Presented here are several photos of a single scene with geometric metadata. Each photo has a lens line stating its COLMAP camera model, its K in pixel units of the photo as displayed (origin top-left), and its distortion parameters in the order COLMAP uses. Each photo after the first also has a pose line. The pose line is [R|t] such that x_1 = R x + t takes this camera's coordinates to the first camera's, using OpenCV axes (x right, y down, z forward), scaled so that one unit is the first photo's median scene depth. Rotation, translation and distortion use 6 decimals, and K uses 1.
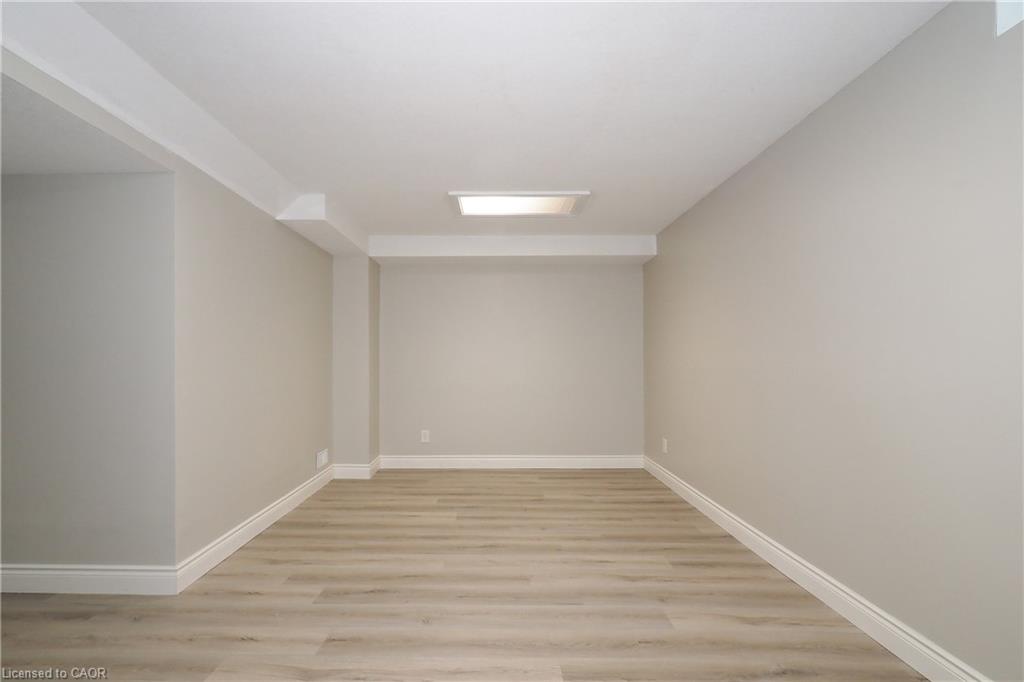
lens RADIAL K [[465.6, 0, 486.7], [0, 465.6, 358.2], [0, 0, 1]] dist [0.001808, 0.000604]
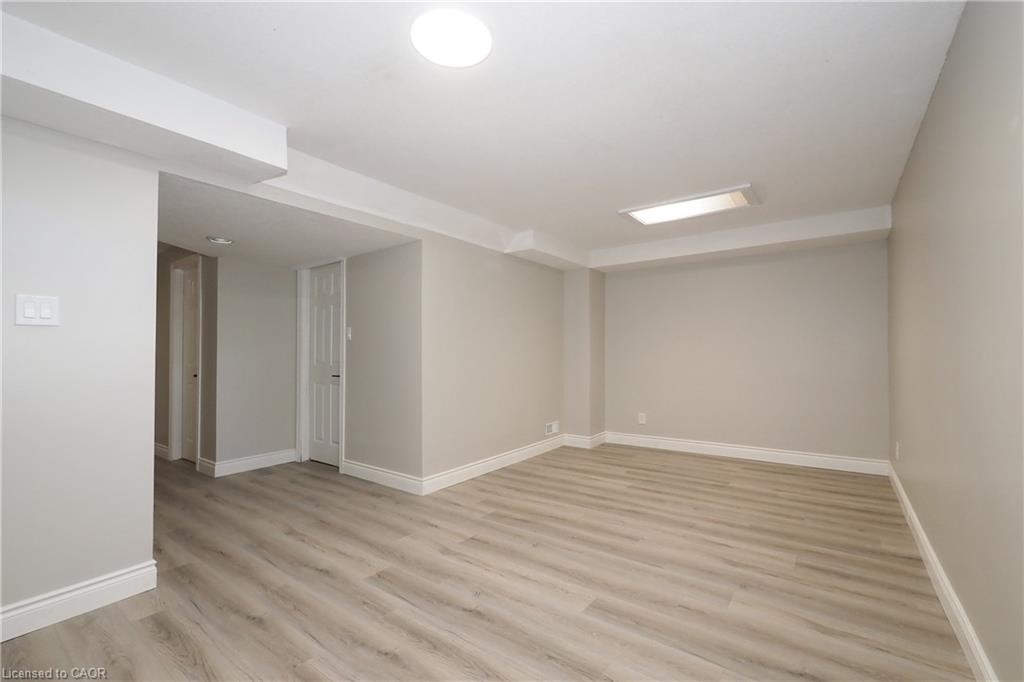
lens RADIAL K [[427.7, 0, 539.2], [0, 427.7, 345.4], [0, 0, 1]] dist [0.000429, 0.000306]
pose [[0.831812, -0.015398, -0.554843, 0.376512], [0.009993, 0.999869, -0.012767, -0.001200], [0.554967, 0.005075, 0.831857, -0.022441]]
